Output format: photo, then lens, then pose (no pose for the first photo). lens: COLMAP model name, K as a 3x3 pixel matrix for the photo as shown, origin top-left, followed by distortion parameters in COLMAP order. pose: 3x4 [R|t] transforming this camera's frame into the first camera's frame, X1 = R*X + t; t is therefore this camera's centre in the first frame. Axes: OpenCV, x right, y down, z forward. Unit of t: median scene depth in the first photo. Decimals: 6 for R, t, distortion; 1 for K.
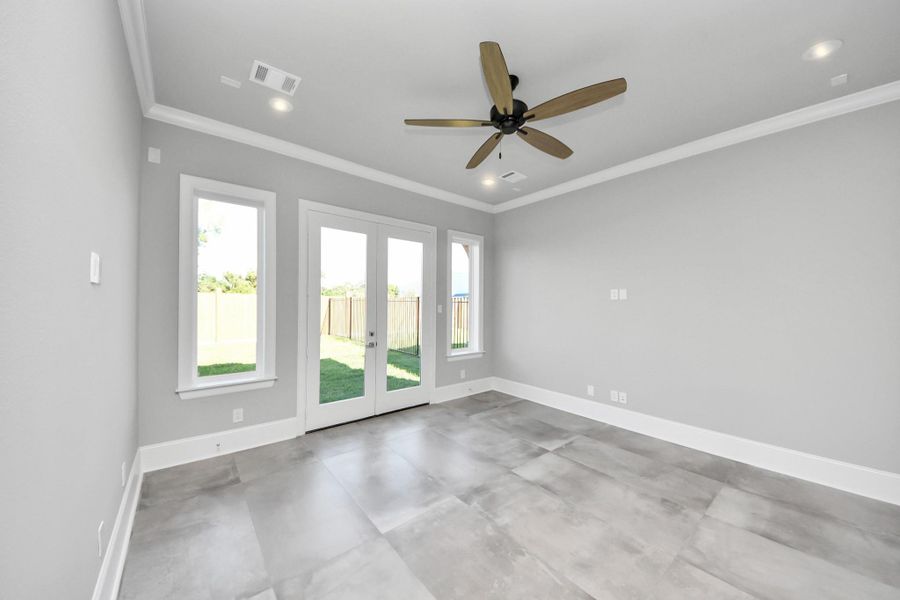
lens RADIAL K [[323.0, 0, 451.3], [0, 323.0, 305.8], [0, 0, 1]] dist [0.047327, -0.021897]
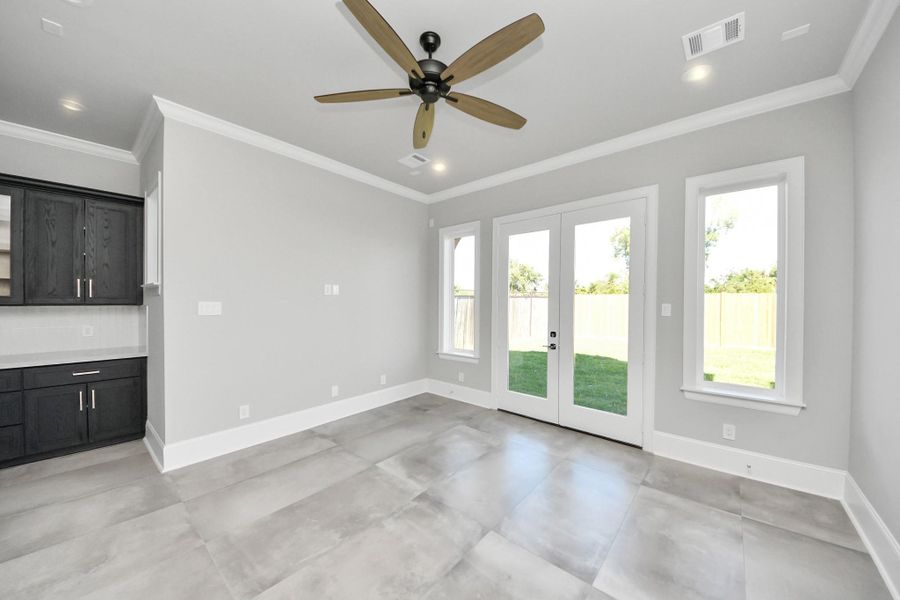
lens RADIAL K [[325.0, 0, 450.3], [0, 325.0, 303.3], [0, 0, 1]] dist [0.092013, -0.038577]
pose [[0.161937, -0.005322, -0.986787, 0.641718], [-0.007185, 0.999953, -0.006572, 0.005648], [0.986775, 0.008155, 0.161891, 0.556109]]
